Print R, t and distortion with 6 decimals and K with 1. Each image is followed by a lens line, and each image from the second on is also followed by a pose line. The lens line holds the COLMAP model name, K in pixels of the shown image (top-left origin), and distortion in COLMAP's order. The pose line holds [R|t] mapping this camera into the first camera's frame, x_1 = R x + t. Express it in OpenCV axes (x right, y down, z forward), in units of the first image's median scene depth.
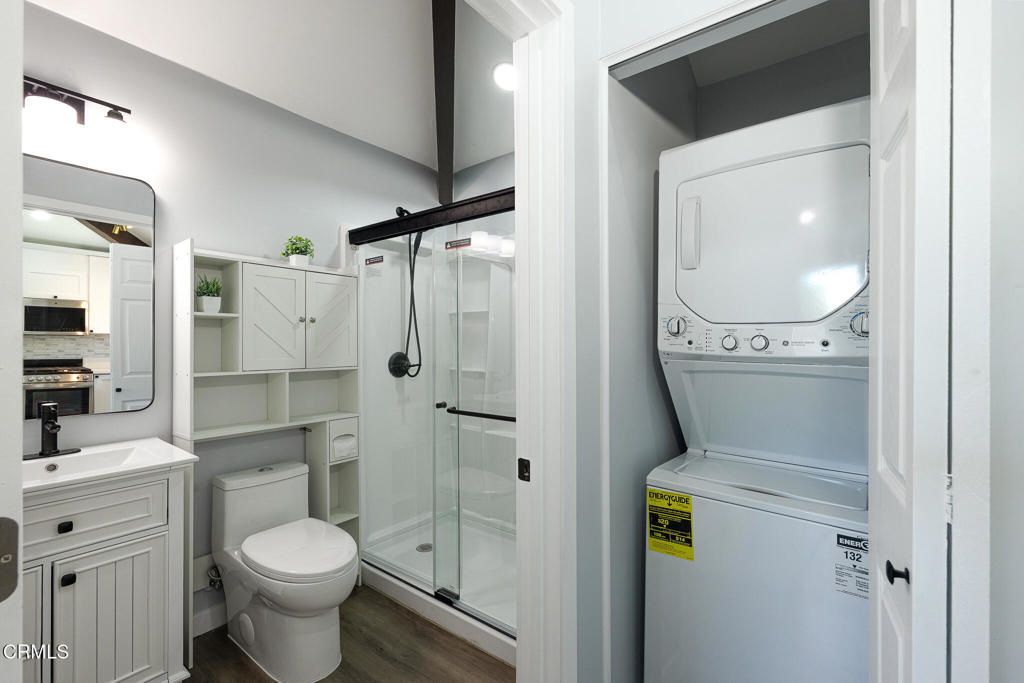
lens RADIAL K [[442.9, 0, 512.0], [0, 442.9, 341.5], [0, 0, 1]] dist [0.001377, 0.000171]
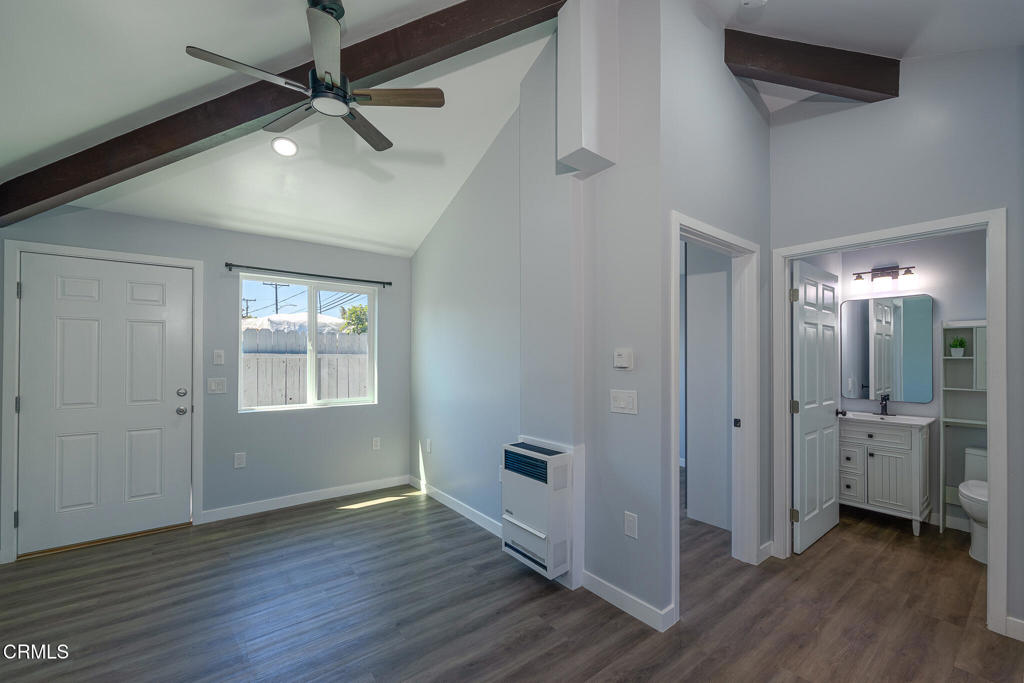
lens RADIAL K [[412.1, 0, 511.4], [0, 412.1, 353.4], [0, 0, 1]] dist [-0.000484, -0.000113]
pose [[-0.257180, -0.006638, -0.966341, 1.680774], [-0.001538, 0.999978, -0.006460, -0.072108], [0.966362, -0.000175, -0.257184, -0.431773]]
